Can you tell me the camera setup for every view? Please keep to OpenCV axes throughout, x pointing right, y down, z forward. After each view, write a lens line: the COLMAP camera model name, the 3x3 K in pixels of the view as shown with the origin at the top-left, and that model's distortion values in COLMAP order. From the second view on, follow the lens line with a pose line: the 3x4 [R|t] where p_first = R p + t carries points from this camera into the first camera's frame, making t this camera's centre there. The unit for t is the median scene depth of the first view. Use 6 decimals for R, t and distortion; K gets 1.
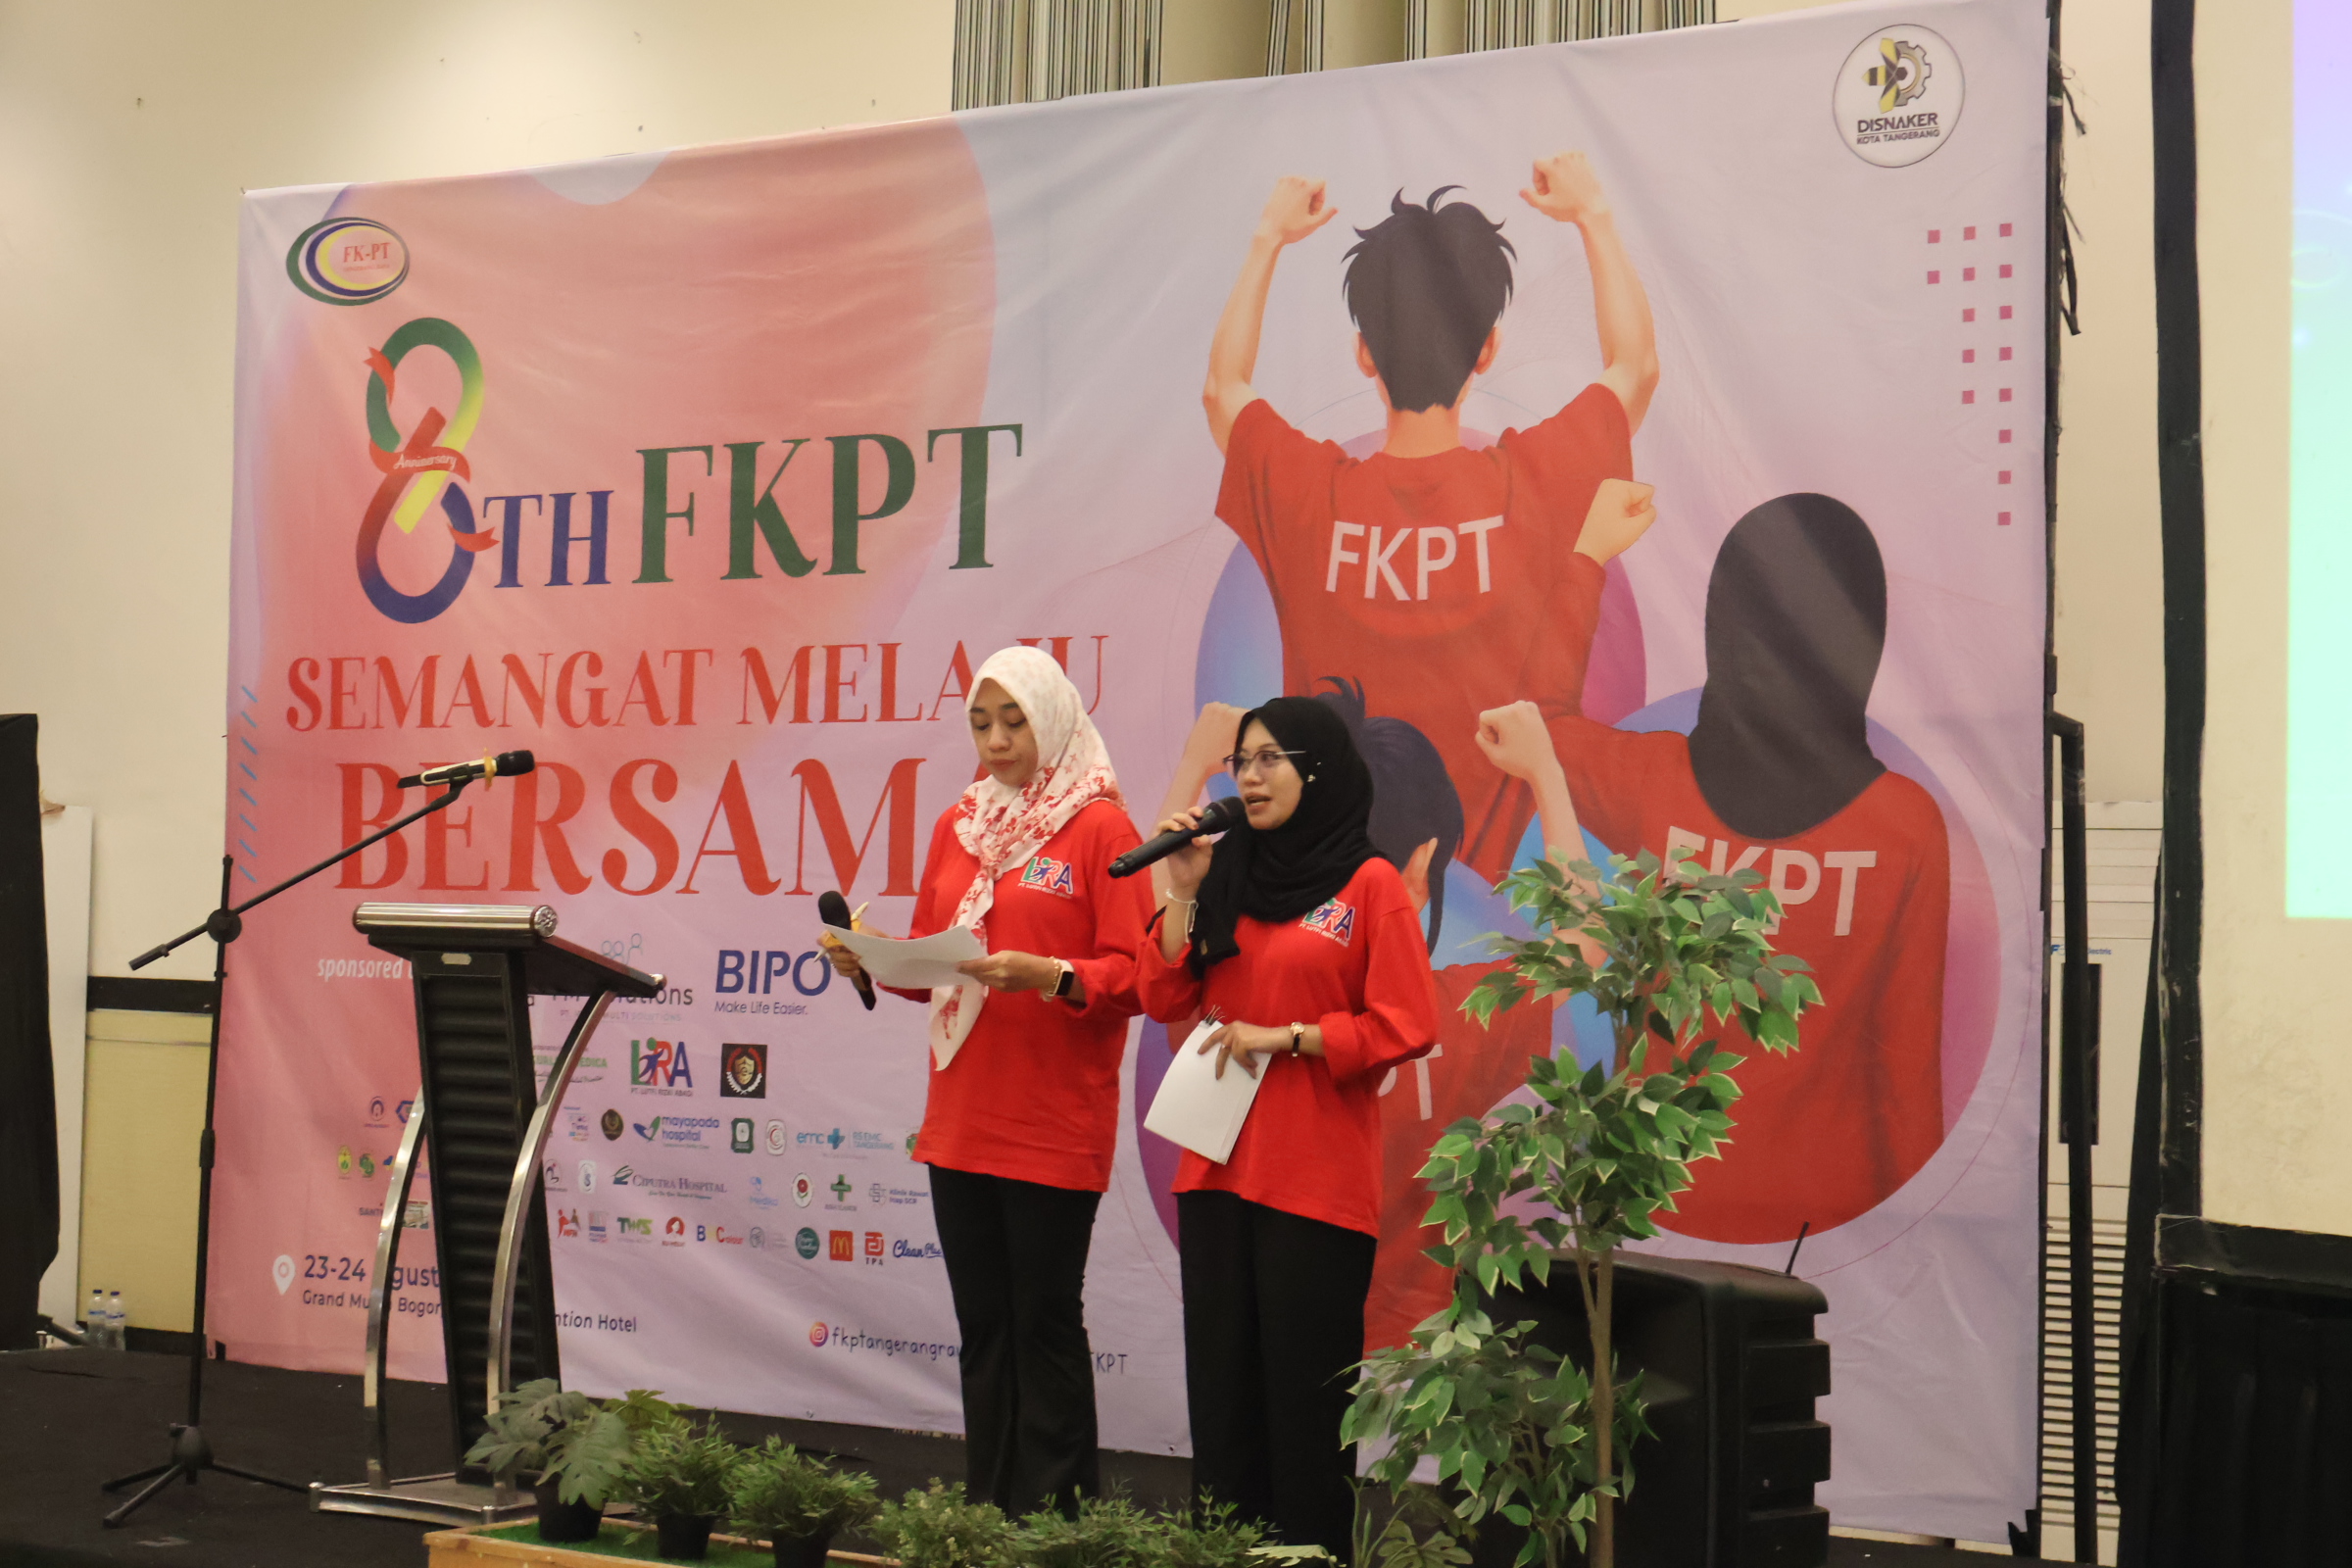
lens RADIAL K [[4320.8, 0, 1208.0], [0, 4320.8, 778.0], [0, 0, 1]] dist [0.047665, 0.000000]
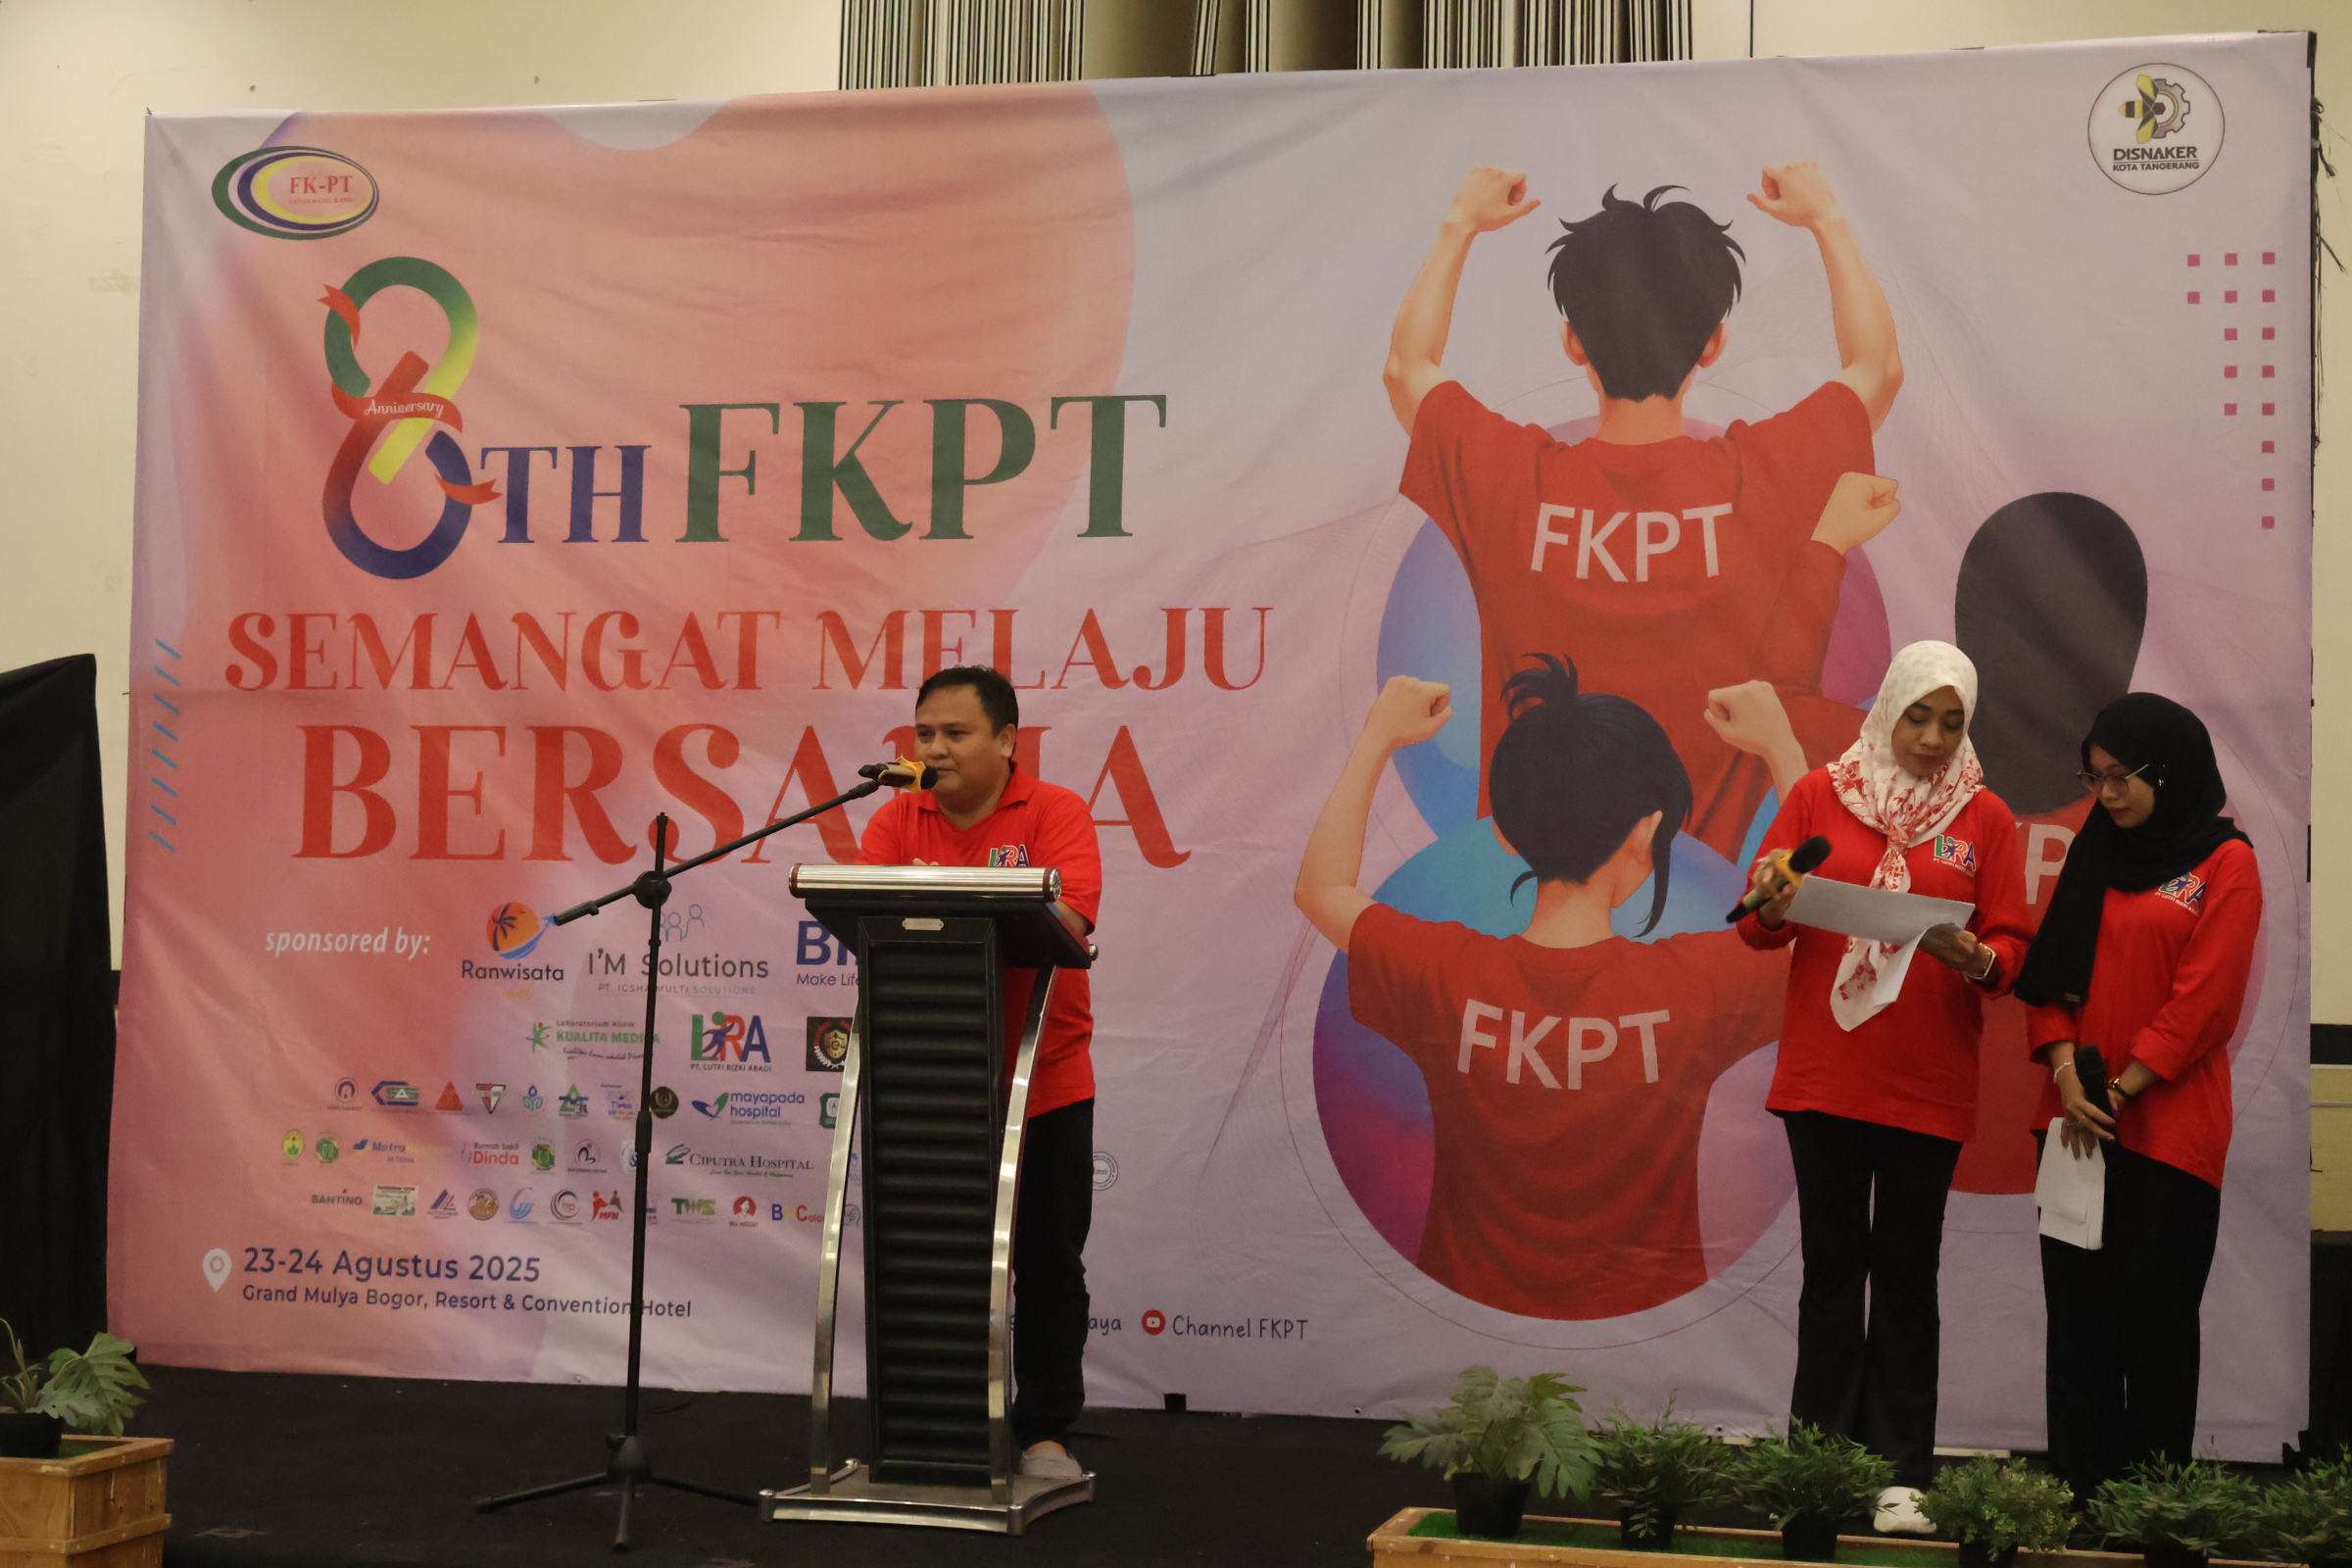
lens RADIAL K [[3810.4, 0, 1172.5], [0, 3810.4, 784.1], [0, 0, 1]] dist [-0.003109, 0.000000]
pose [[0.932251, 0.014183, 0.361533, -0.375120], [-0.013706, 0.999899, -0.003882, 0.012066], [-0.361552, -0.001336, 0.932351, 0.183564]]
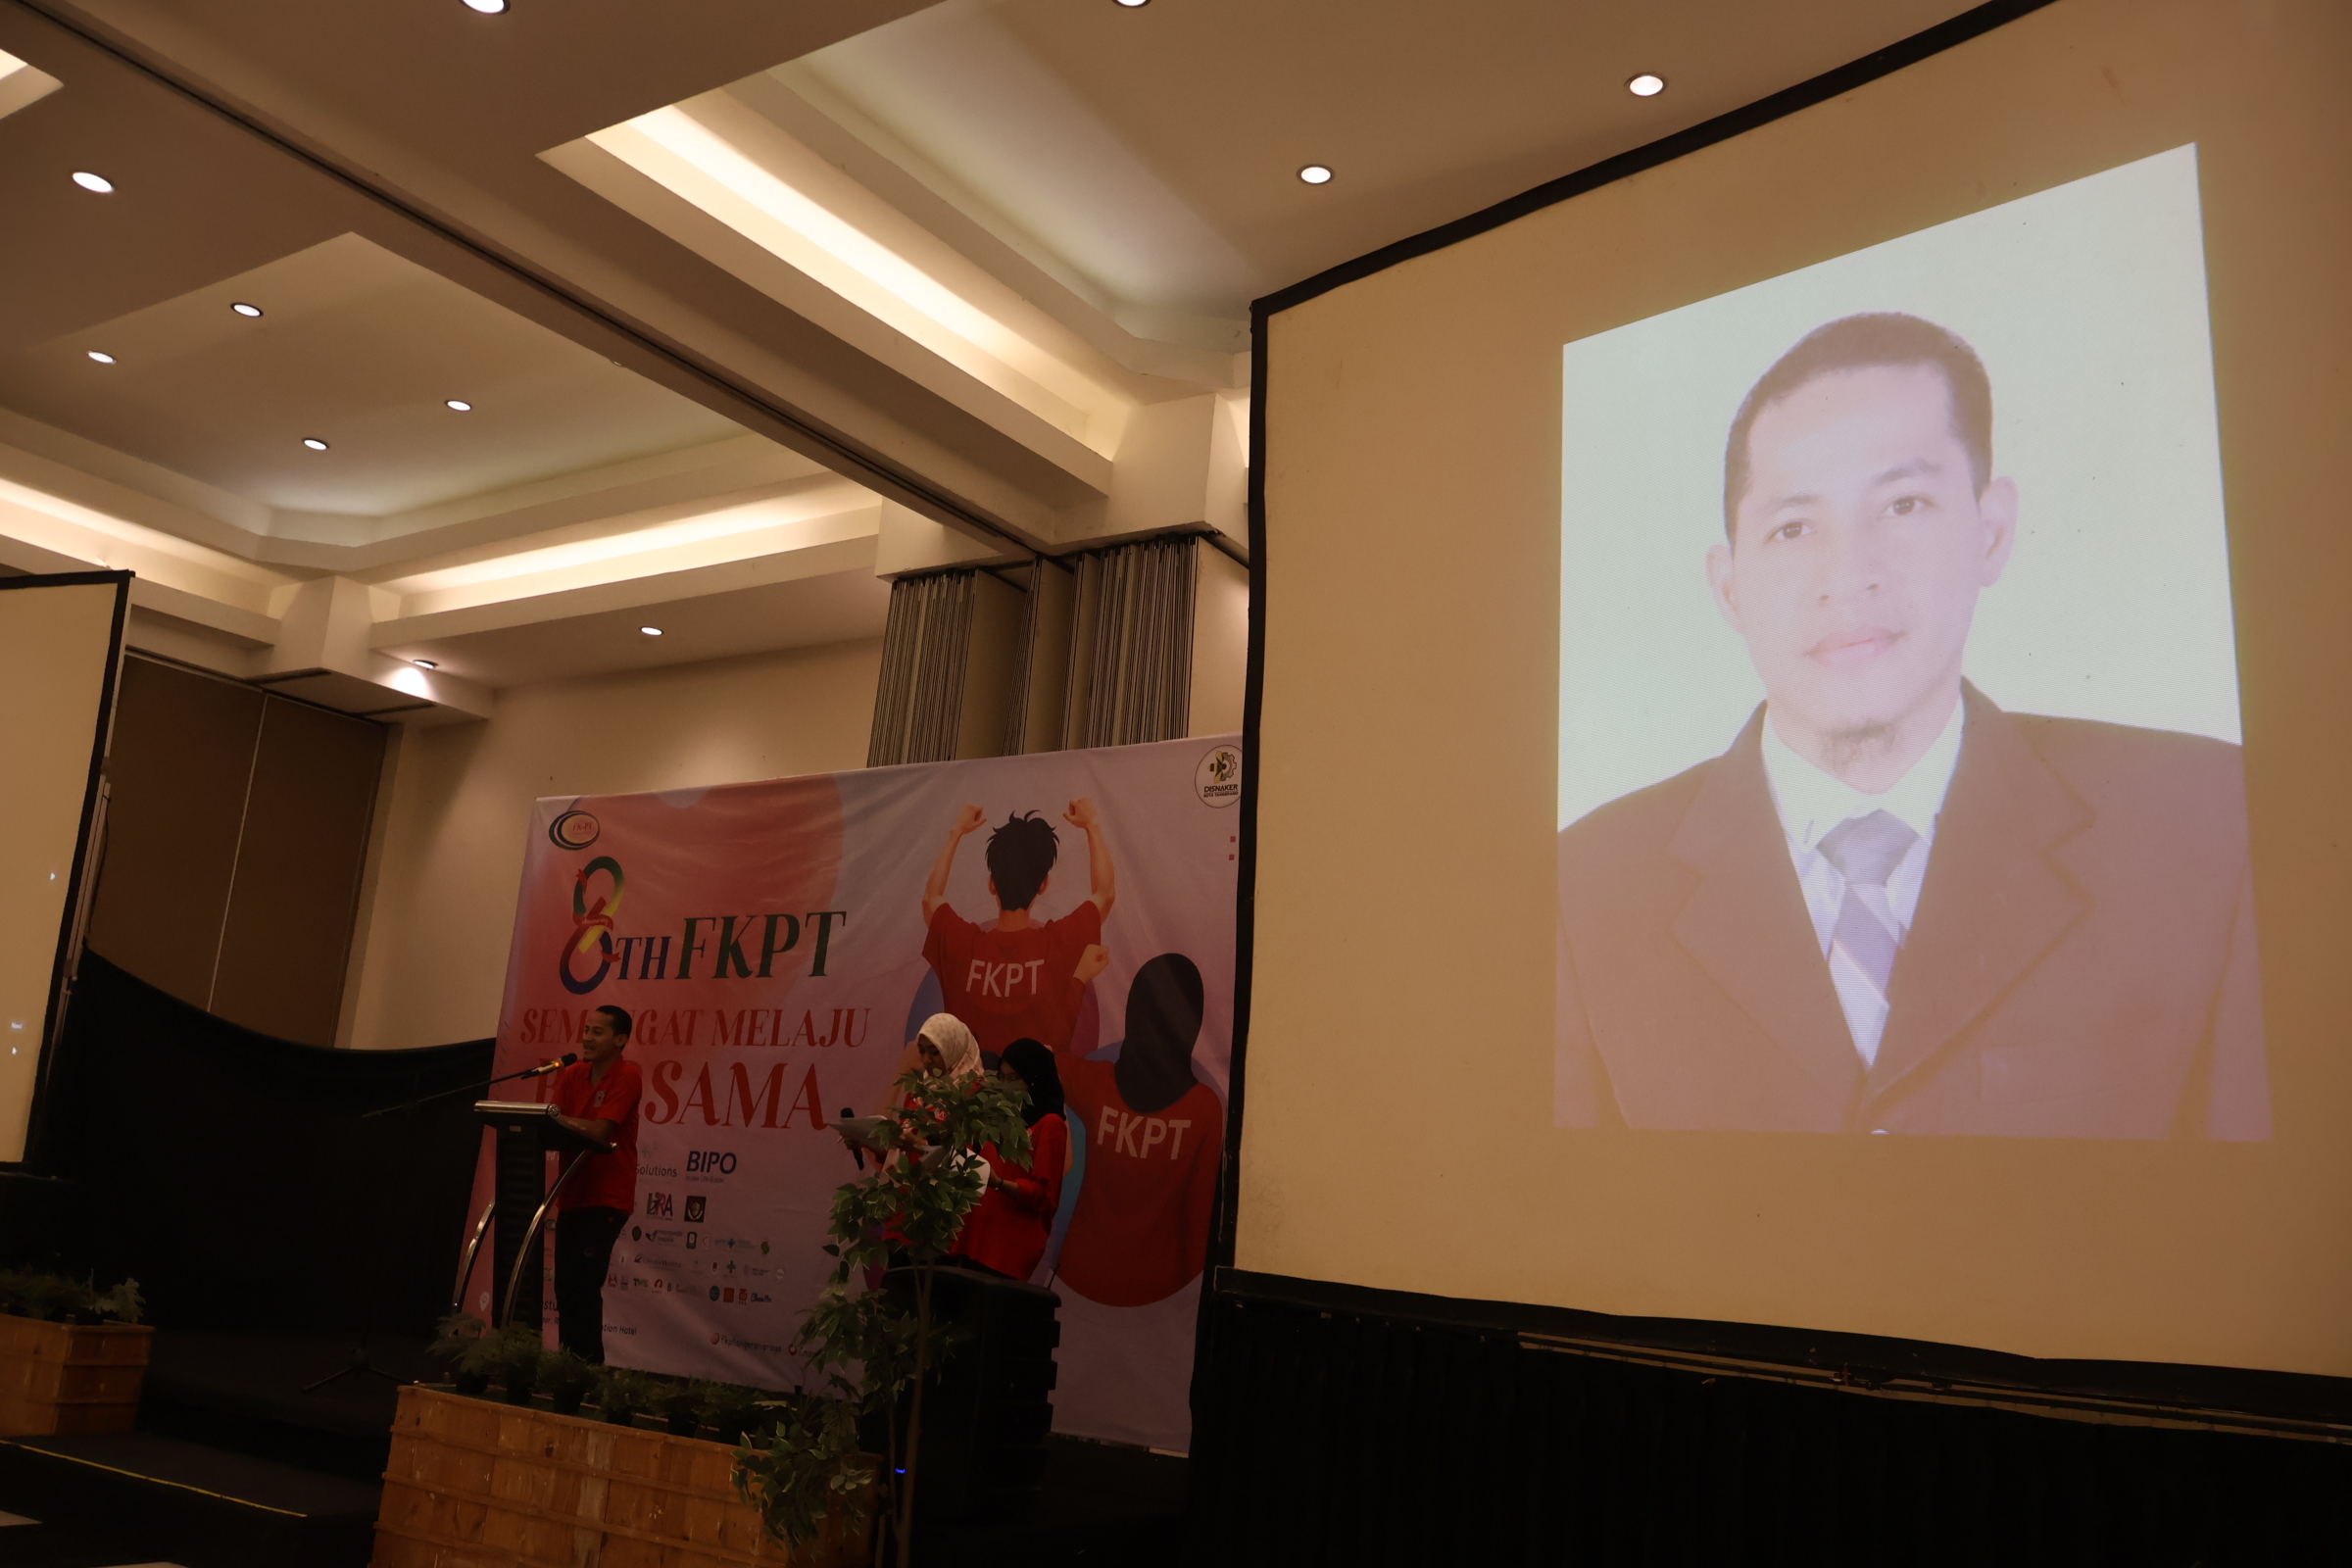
lens RADIAL K [[1939.2, 0, 1195.5], [0, 1939.2, 787.6], [0, 0, 1]] dist [-0.022642, 0.020686]
pose [[0.998038, 0.061501, 0.011748, 0.122597], [-0.058063, 0.979295, -0.193933, 0.037791], [-0.023432, 0.192870, 0.980944, 0.025487]]
